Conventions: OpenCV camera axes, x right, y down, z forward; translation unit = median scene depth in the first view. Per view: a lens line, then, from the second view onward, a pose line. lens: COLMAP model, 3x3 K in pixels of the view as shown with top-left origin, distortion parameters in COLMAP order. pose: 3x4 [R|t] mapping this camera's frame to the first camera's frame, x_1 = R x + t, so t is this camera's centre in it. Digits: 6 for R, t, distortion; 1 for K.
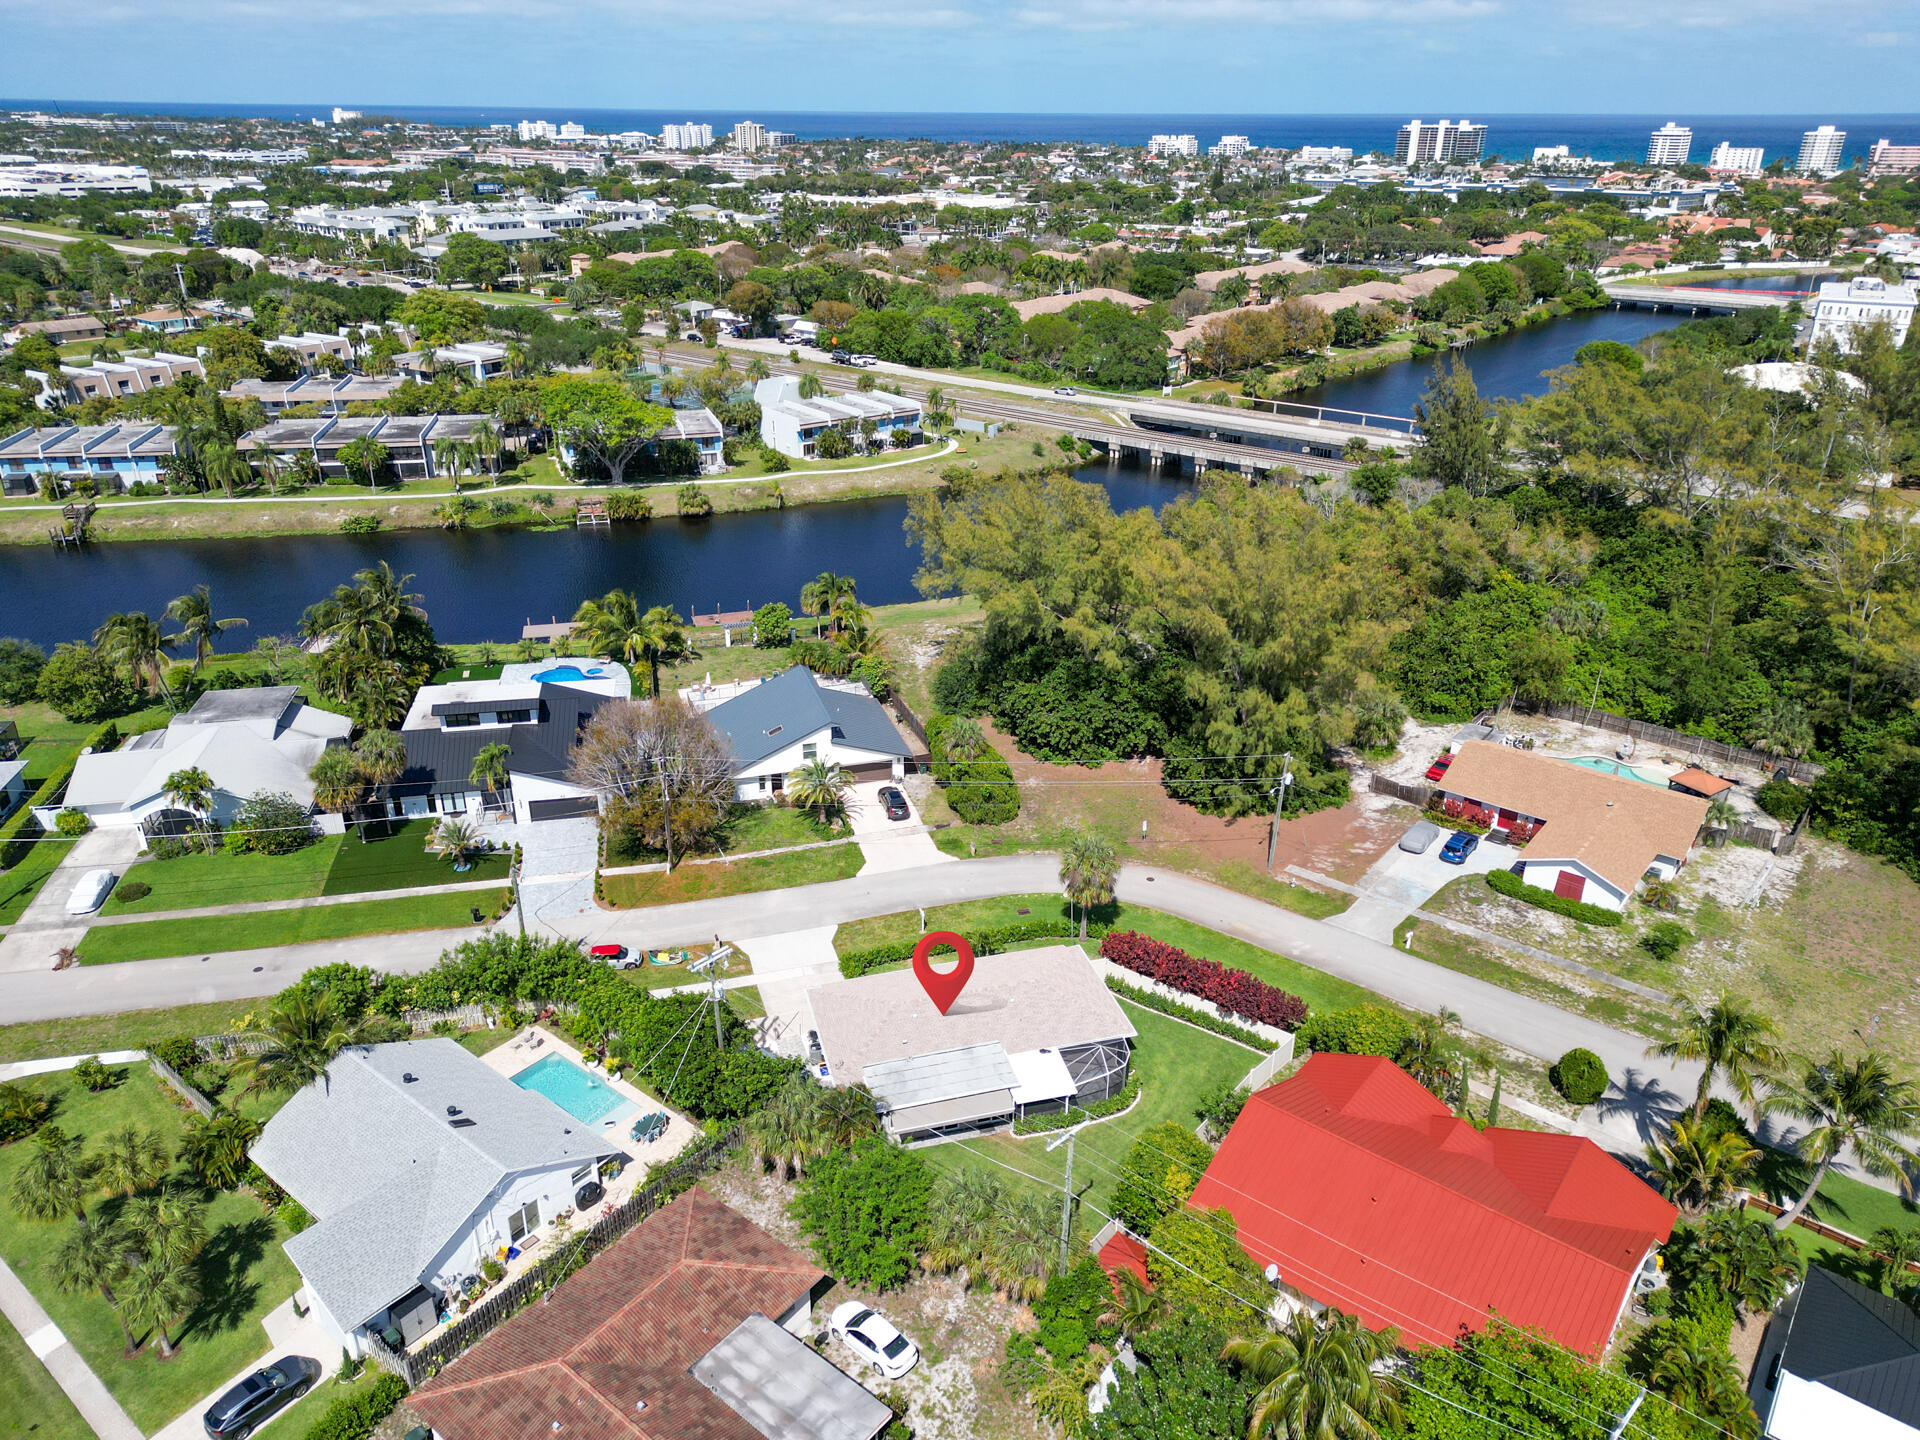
lens RADIAL K [[1343.5, 0, 962.4], [0, 1343.5, 720.1], [0, 0, 1]] dist [0.072392, -0.071193]
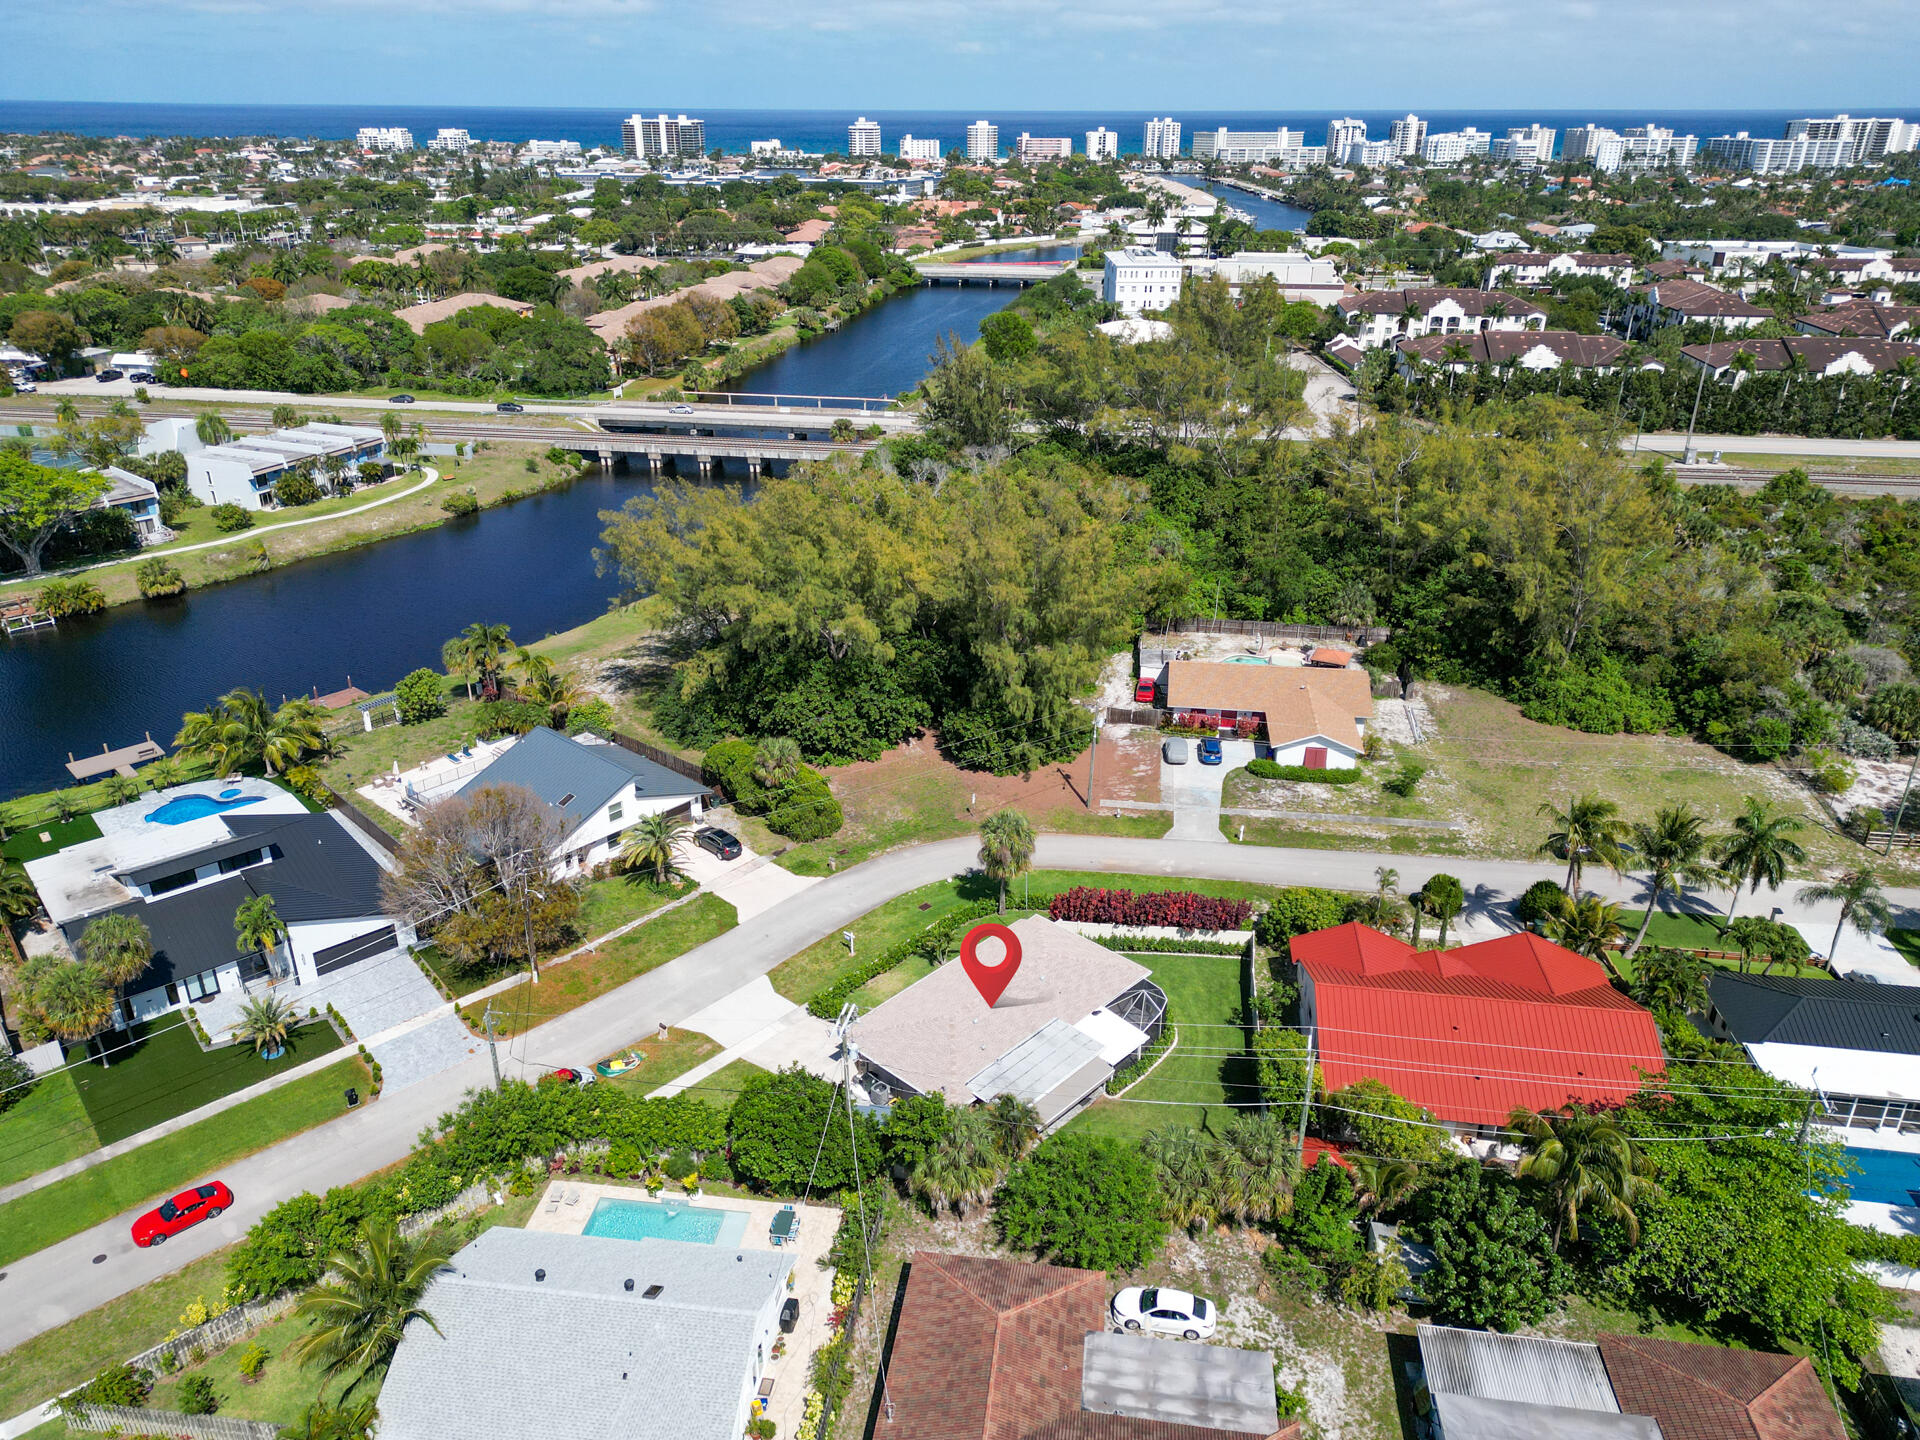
lens RADIAL K [[1343.5, 0, 962.4], [0, 1343.5, 720.1], [0, 0, 1]] dist [0.072392, -0.071193]
pose [[0.859552, -0.214403, 0.463899, -0.316692], [0.212485, 0.975492, 0.057140, -0.038761], [-0.464781, 0.049457, 0.884043, 0.079564]]
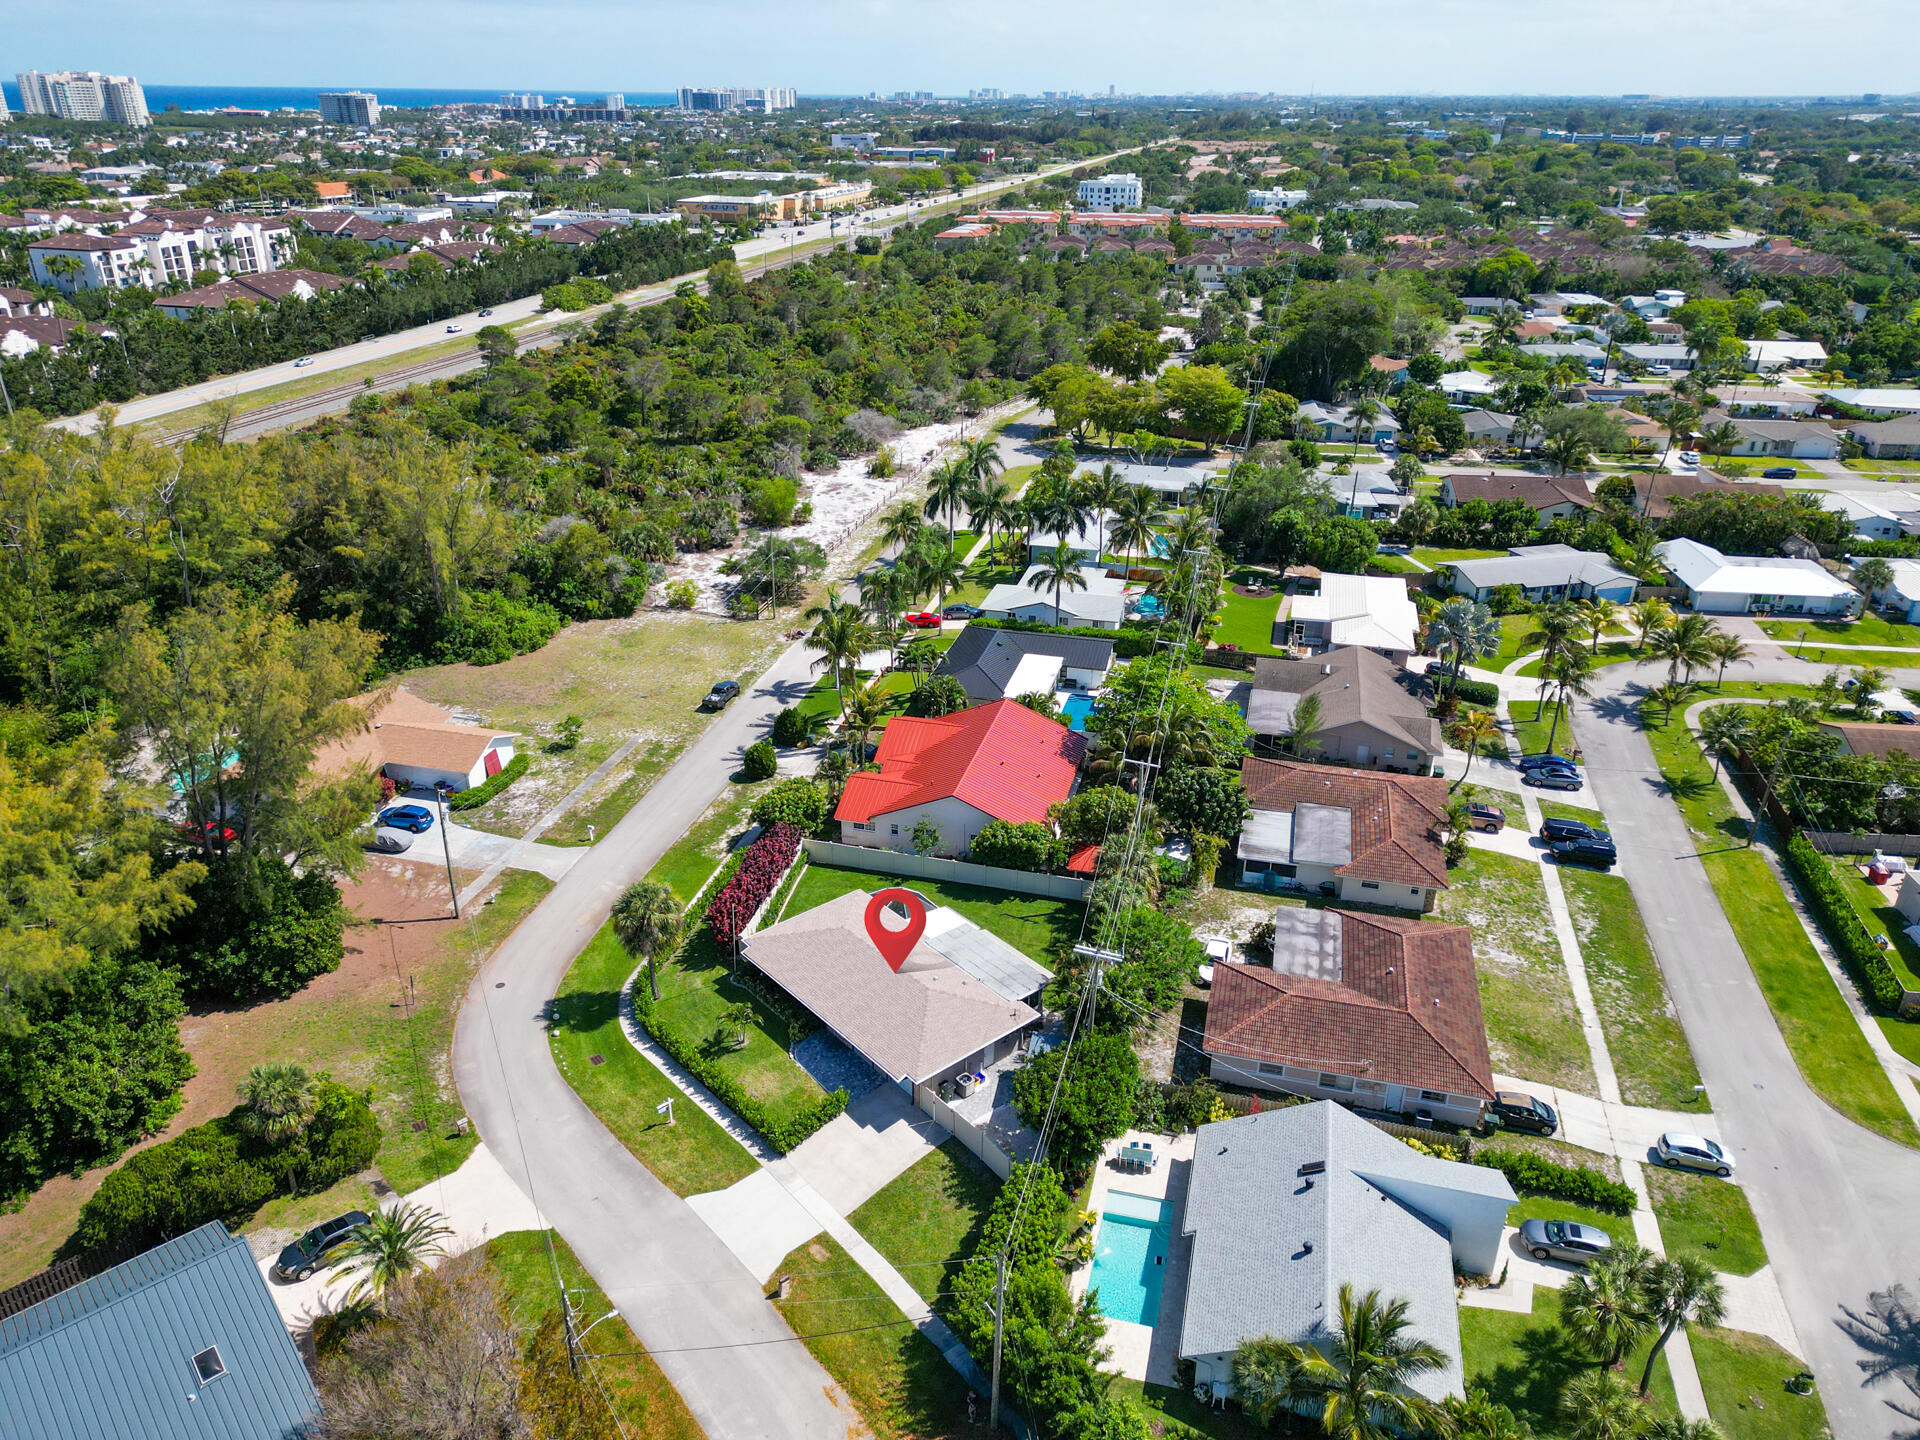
lens RADIAL K [[1343.5, 0, 962.4], [0, 1343.5, 720.1], [0, 0, 1]] dist [0.072392, -0.071193]
pose [[-0.412259, -0.392962, 0.821963, -0.562914], [0.366113, 0.754693, 0.544426, -0.334868], [-0.834269, 0.525376, -0.167261, 0.728459]]
